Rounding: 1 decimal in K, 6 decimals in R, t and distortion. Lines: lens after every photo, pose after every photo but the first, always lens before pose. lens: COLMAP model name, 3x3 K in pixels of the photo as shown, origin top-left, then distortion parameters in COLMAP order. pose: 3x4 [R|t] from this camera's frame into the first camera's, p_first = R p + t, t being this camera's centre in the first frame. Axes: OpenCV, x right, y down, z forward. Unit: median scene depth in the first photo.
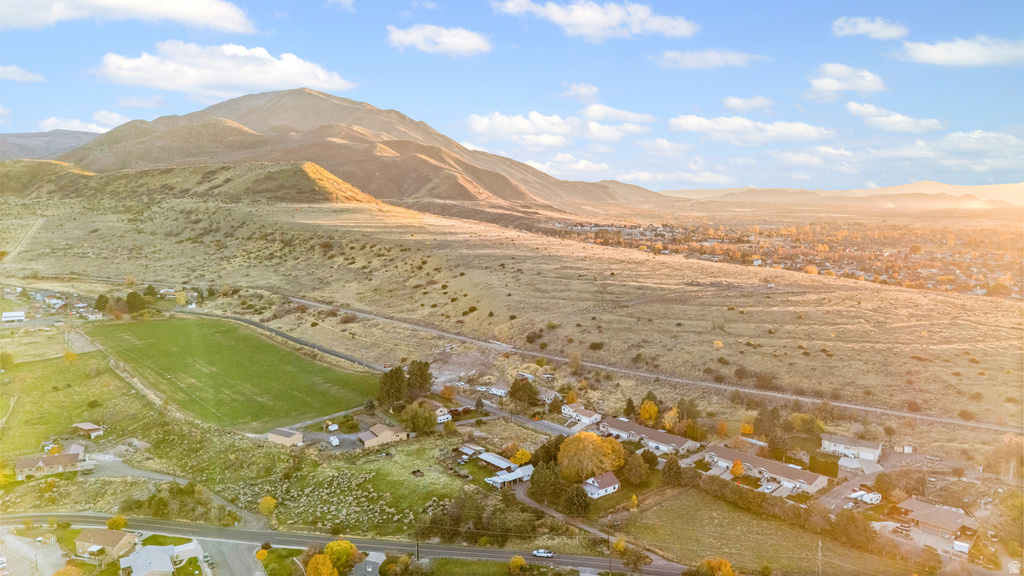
lens RADIAL K [[734.5, 0, 512.0], [0, 734.5, 288.0], [0, 0, 1]] dist [0.079309, -0.000600]
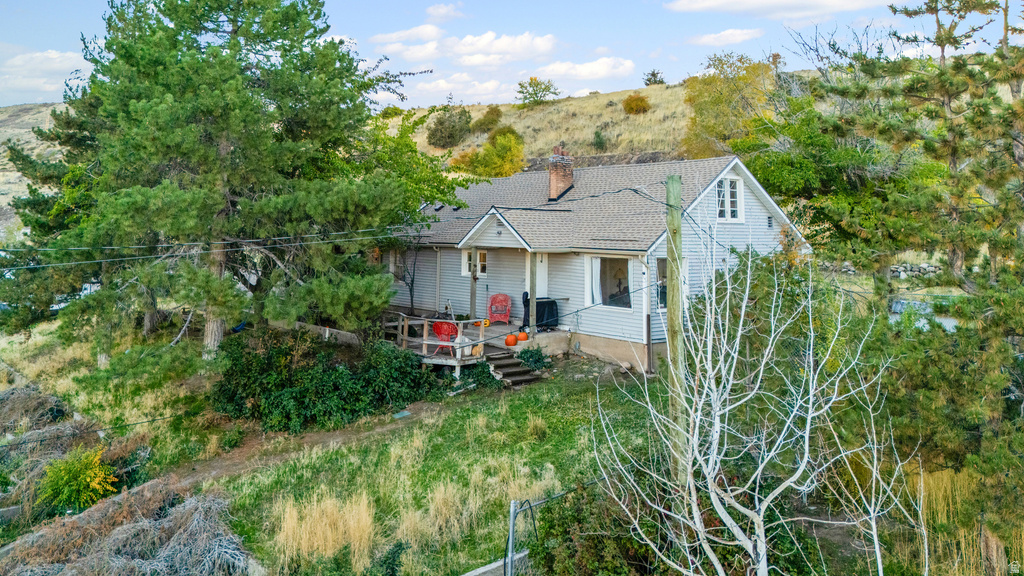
lens RADIAL K [[744.7, 0, 512.0], [0, 744.7, 288.0], [0, 0, 1]] dist [-0.004415, -0.001402]
pose [[0.998054, -0.010901, 0.061393, 0.030740], [0.013524, 0.999006, -0.042470, 0.125434], [-0.060869, 0.043218, 0.997210, 0.770596]]
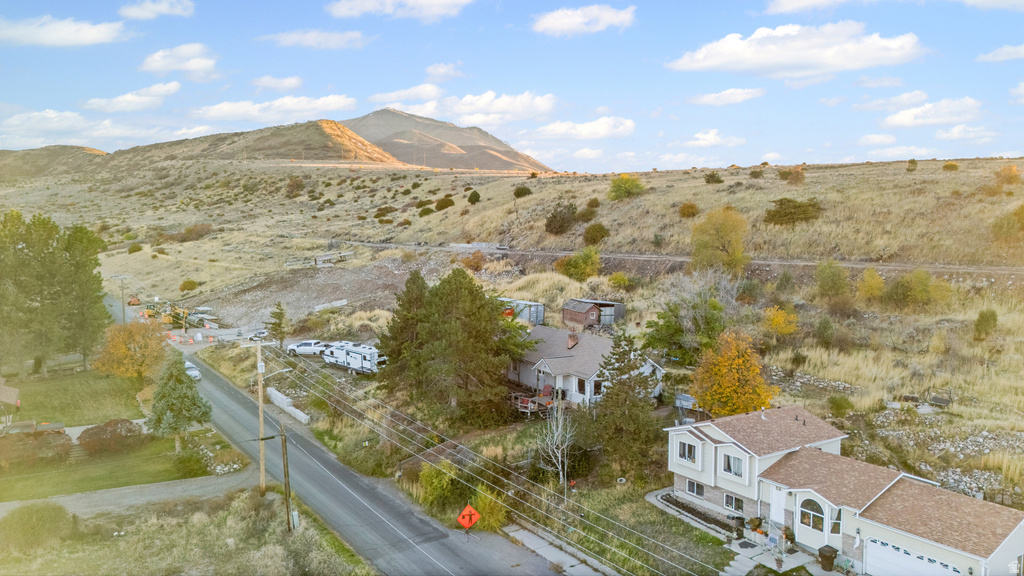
lens RADIAL K [[734.5, 0, 512.0], [0, 734.5, 288.0], [0, 0, 1]] dist [0.079309, -0.000600]
pose [[0.993004, 0.009220, -0.117724, 0.043048], [-0.013888, 0.999147, -0.038892, 0.110224], [0.117265, 0.040255, 0.992284, 0.675456]]
